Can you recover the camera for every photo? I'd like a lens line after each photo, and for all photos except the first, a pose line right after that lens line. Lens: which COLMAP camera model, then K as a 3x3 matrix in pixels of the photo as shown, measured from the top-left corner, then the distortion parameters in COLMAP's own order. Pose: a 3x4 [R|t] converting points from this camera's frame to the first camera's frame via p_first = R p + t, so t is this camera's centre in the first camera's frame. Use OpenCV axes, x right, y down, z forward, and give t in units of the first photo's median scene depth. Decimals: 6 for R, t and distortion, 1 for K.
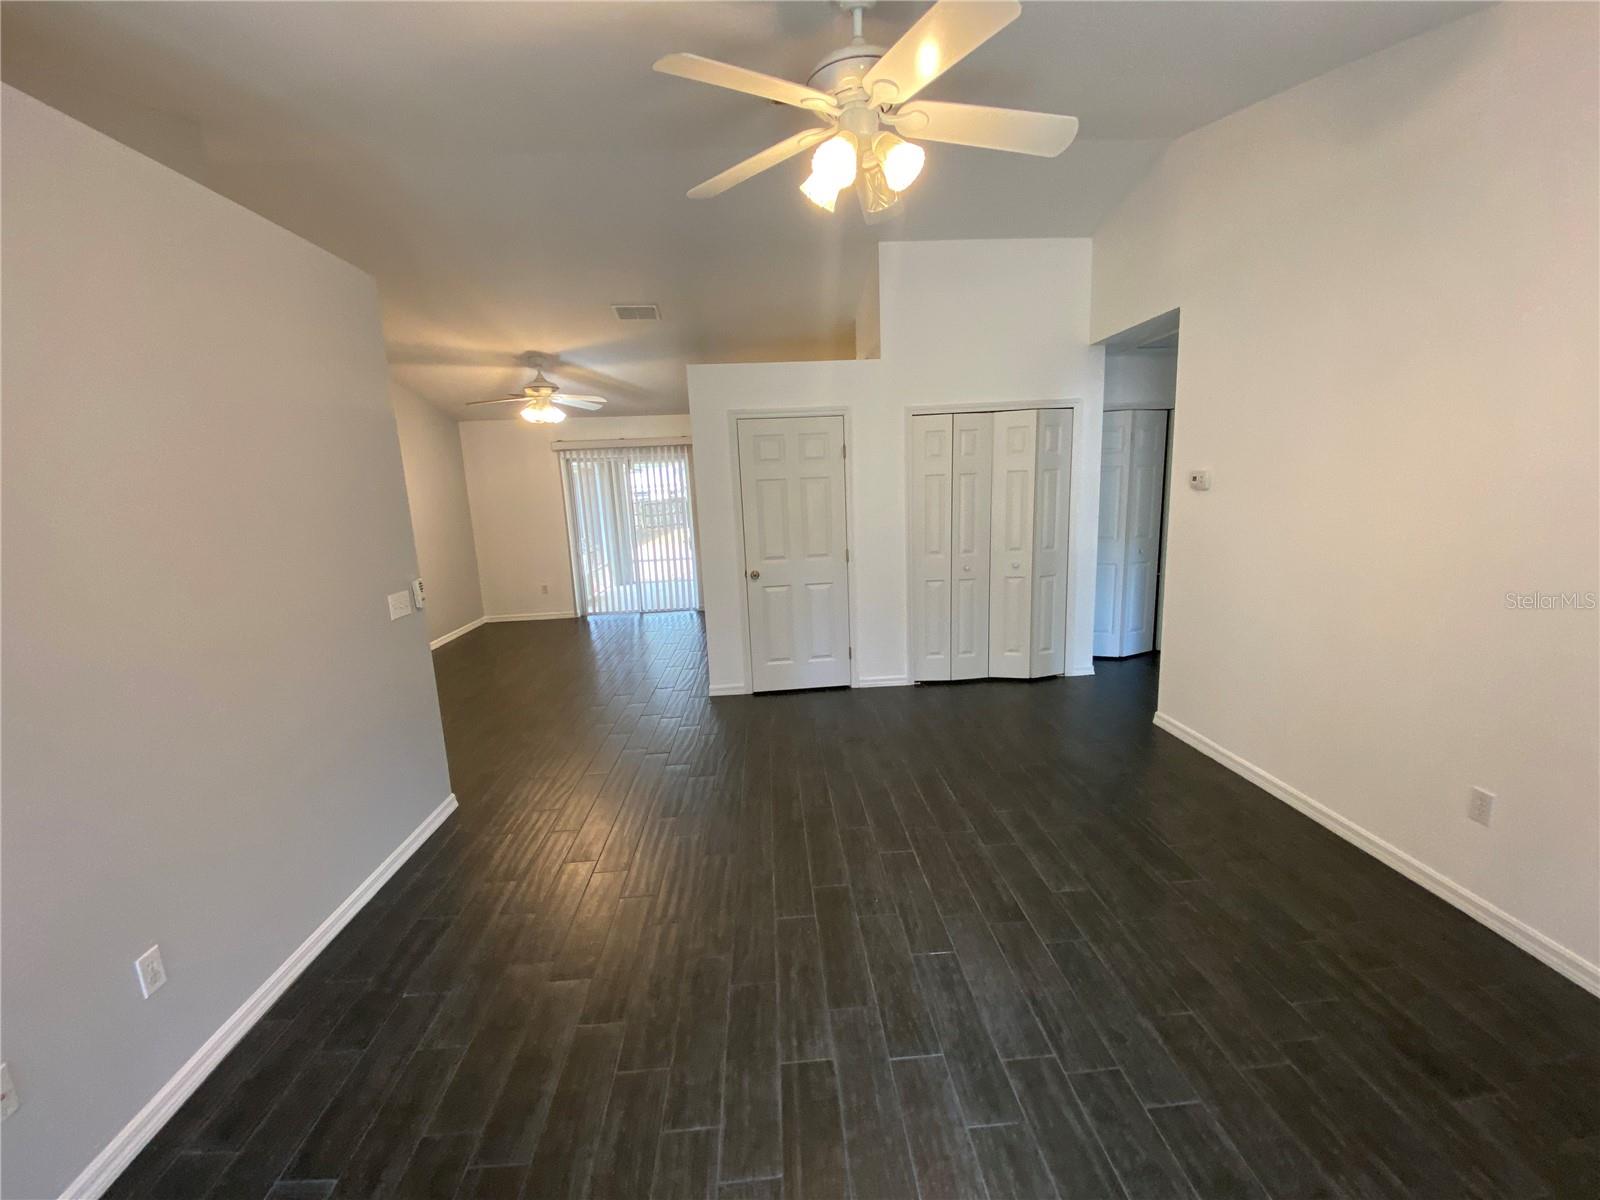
lens RADIAL K [[652.8, 0, 800.5], [0, 652.8, 606.7], [0, 0, 1]] dist [-0.000539, -0.000184]
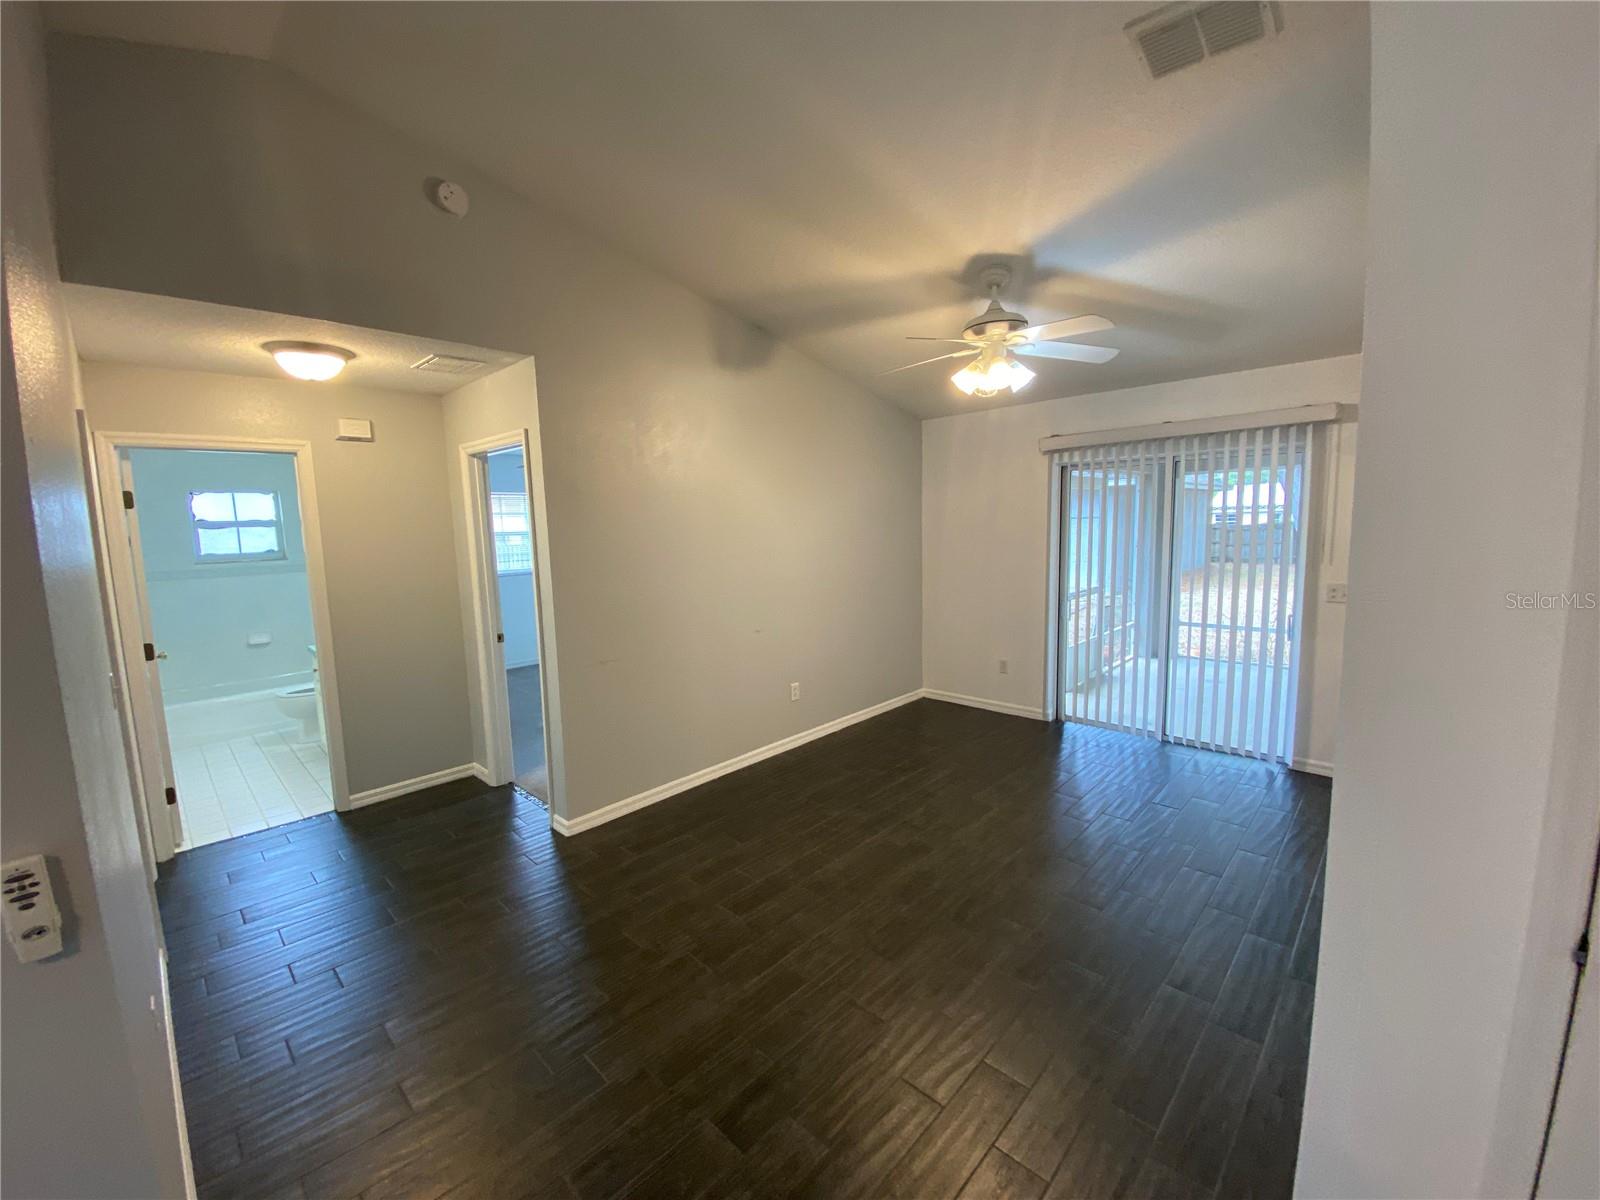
lens RADIAL K [[652.8, 0, 800.5], [0, 652.8, 606.7], [0, 0, 1]] dist [-0.000539, -0.000184]
pose [[0.684287, 0.116729, -0.719809, -0.073774], [-0.138265, 0.989968, 0.029097, -0.080168], [0.715984, 0.079613, 0.693562, 0.416618]]
